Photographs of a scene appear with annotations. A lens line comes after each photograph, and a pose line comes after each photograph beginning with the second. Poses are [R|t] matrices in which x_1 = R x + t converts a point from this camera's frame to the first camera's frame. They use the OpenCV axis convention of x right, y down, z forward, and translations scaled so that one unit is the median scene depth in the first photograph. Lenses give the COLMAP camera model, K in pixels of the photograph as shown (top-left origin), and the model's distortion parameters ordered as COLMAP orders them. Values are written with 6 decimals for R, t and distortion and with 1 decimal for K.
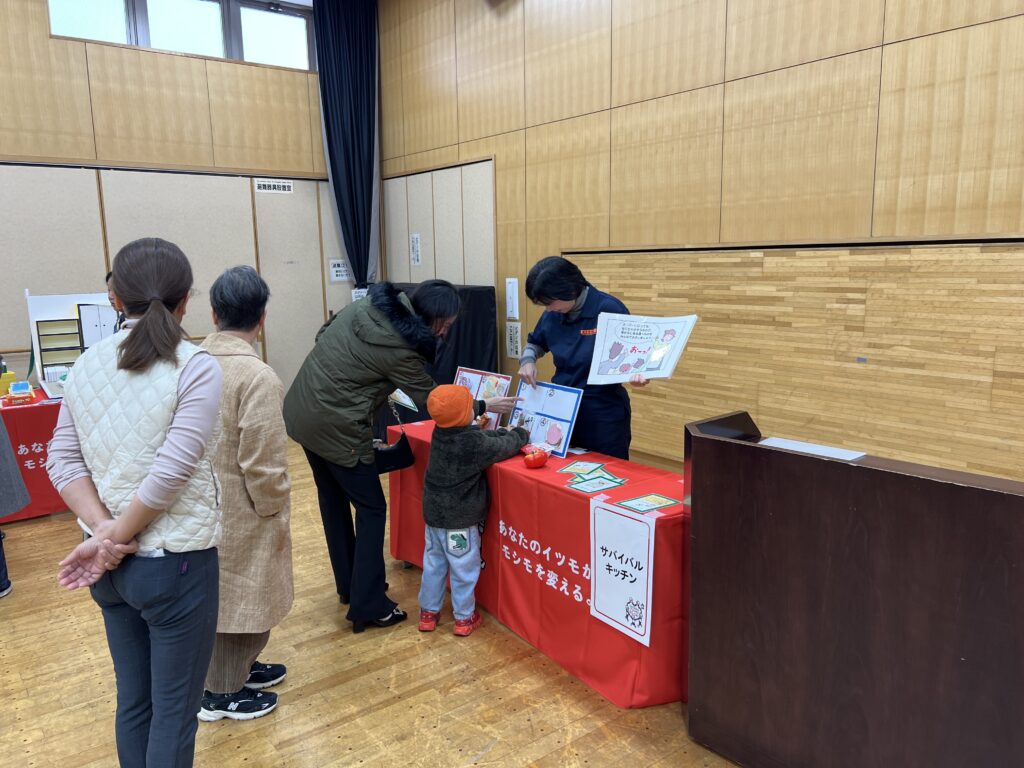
lens RADIAL K [[772.9, 0, 501.1], [0, 772.9, 388.4], [0, 0, 1]] dist [0.047811, -0.047985]
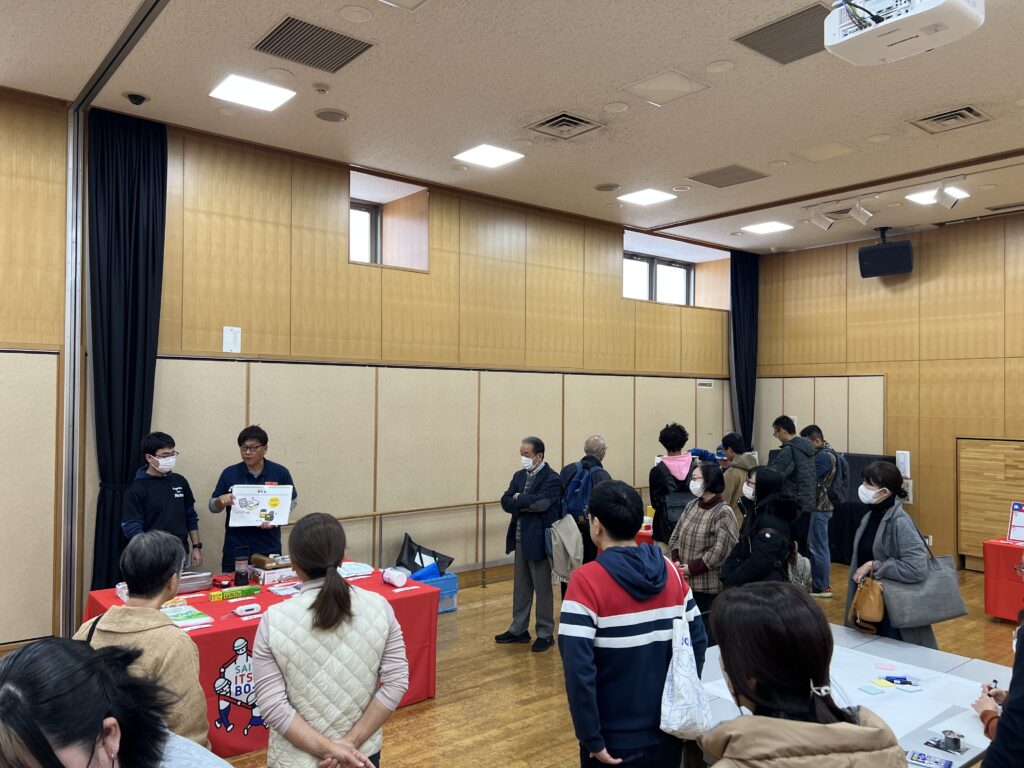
lens RADIAL K [[772.9, 0, 504.7], [0, 772.9, 392.4], [0, 0, 1]] dist [0.047811, -0.047985]
pose [[0.999033, 0.023437, 0.037197, -1.124915], [-0.016590, 0.984474, -0.174743, 0.036498], [-0.040715, 0.173957, 0.983911, -0.694447]]
